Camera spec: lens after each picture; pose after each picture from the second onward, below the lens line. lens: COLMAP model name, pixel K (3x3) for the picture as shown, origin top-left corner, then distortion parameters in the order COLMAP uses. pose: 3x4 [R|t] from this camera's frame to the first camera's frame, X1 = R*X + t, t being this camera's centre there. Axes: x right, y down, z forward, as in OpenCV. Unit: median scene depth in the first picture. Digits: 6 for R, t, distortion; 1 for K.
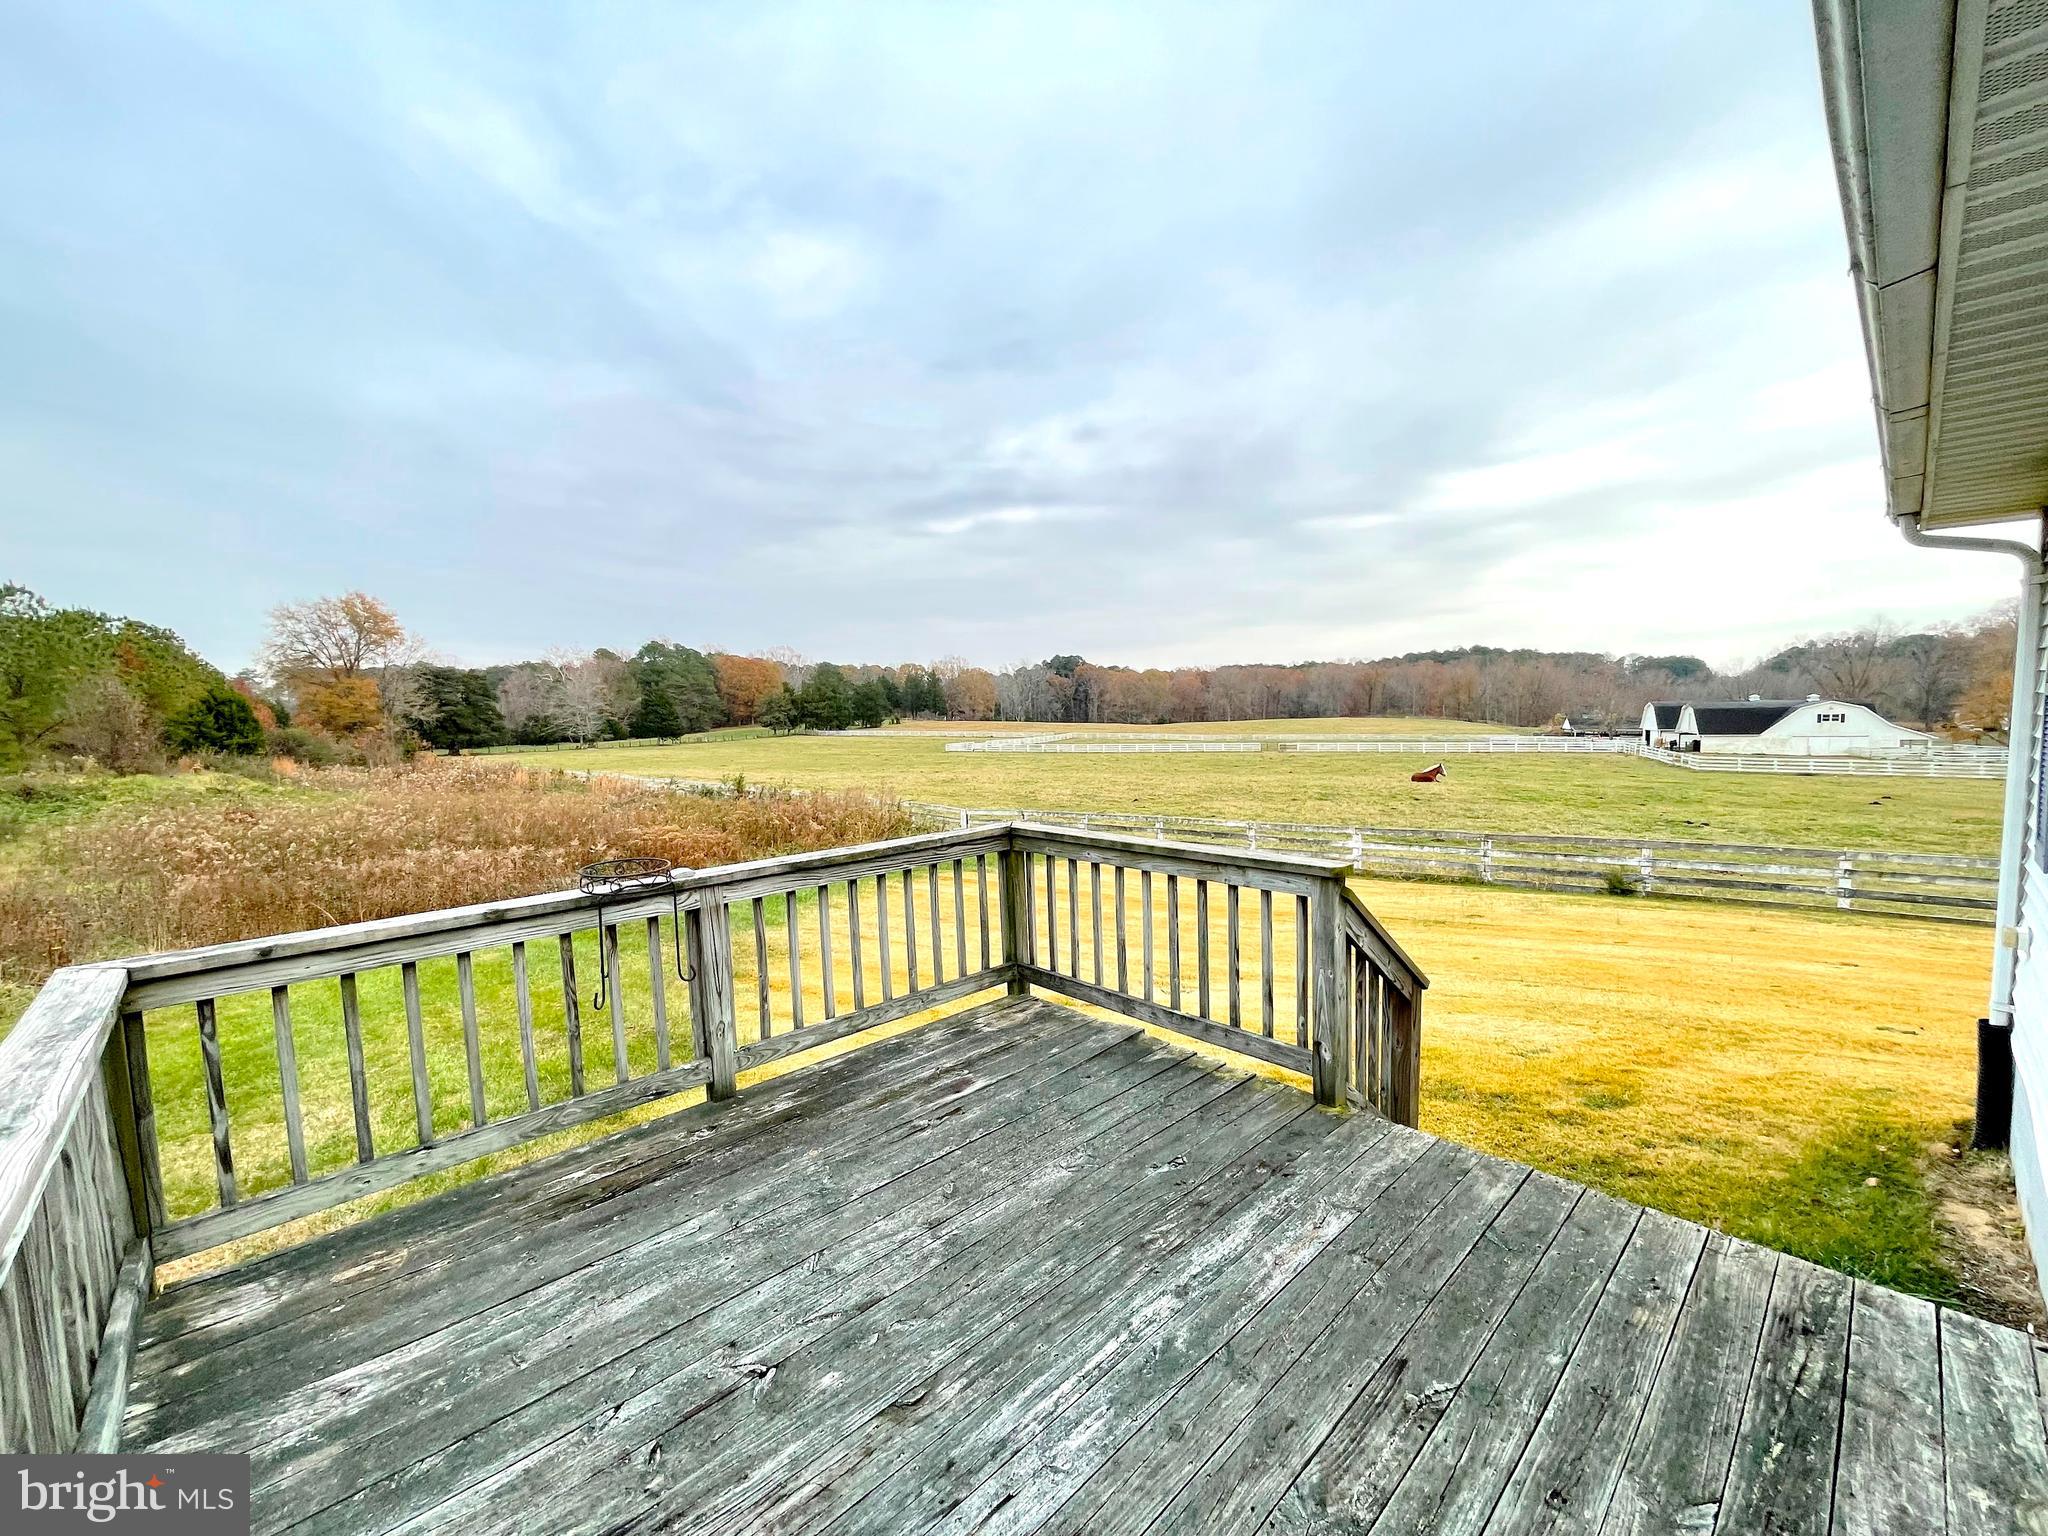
lens RADIAL K [[825.9, 0, 1024.0], [0, 825.9, 768.0], [0, 0, 1]] dist [-0.000294, 0.000056]
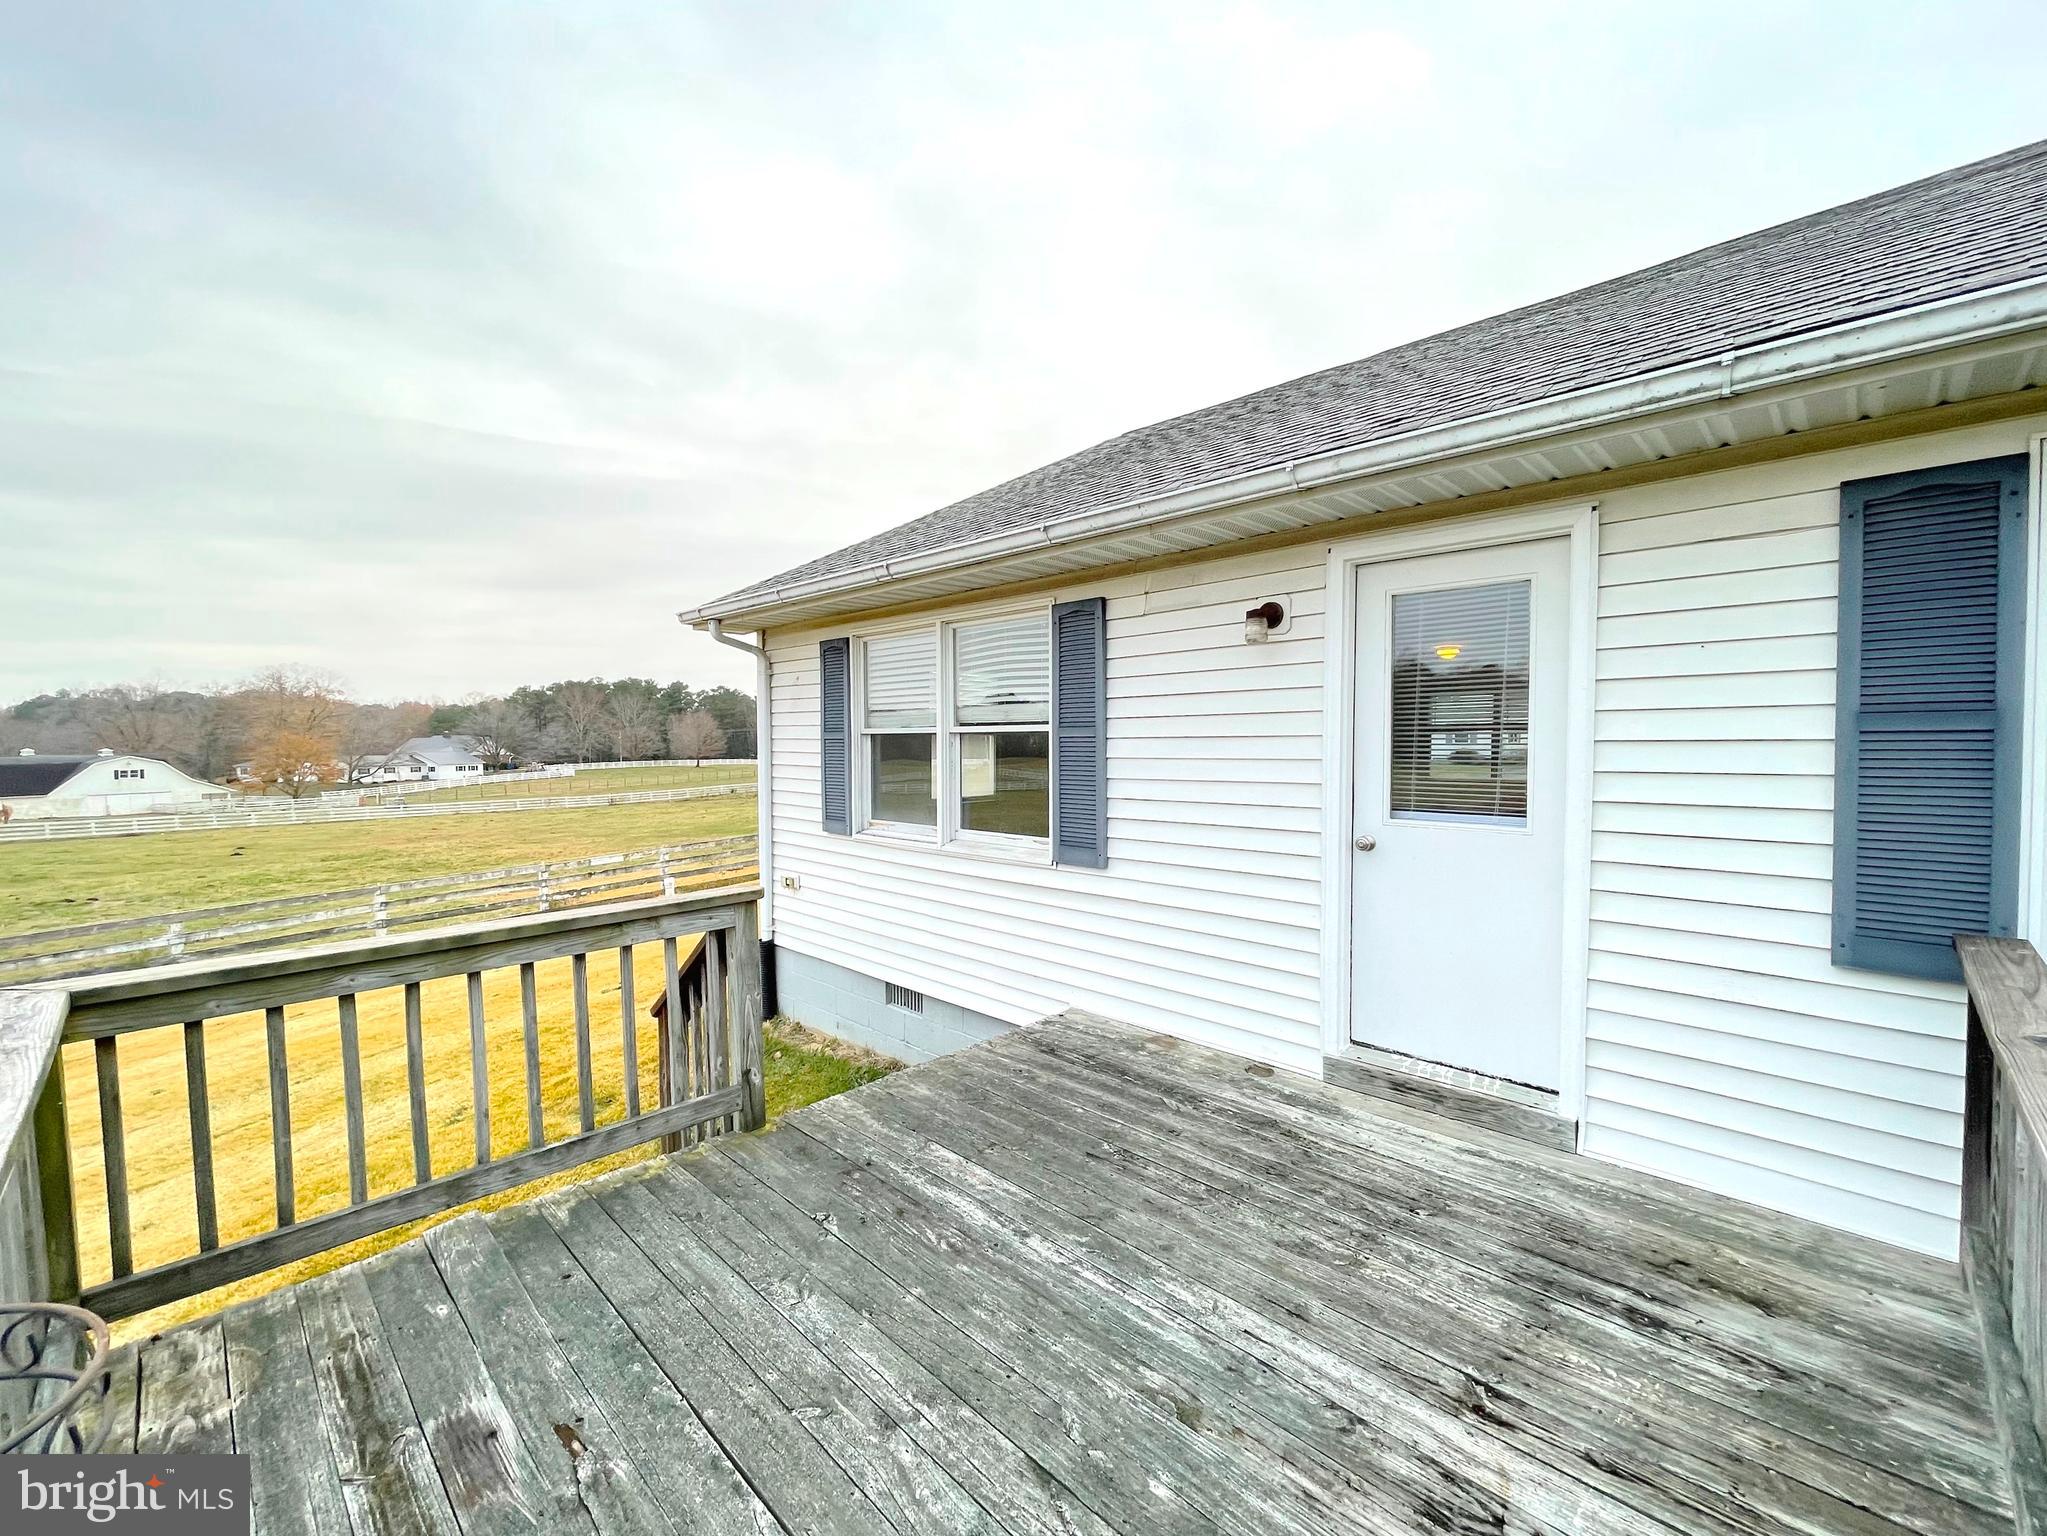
lens RADIAL K [[846.1, 0, 1024.3], [0, 846.1, 763.5], [0, 0, 1]] dist [-0.000610, 0.000069]
pose [[-0.036695, -0.007453, 0.999299, -0.795163], [0.080582, 0.996694, 0.010392, -0.024053], [-0.996072, 0.080907, -0.035973, 0.799264]]
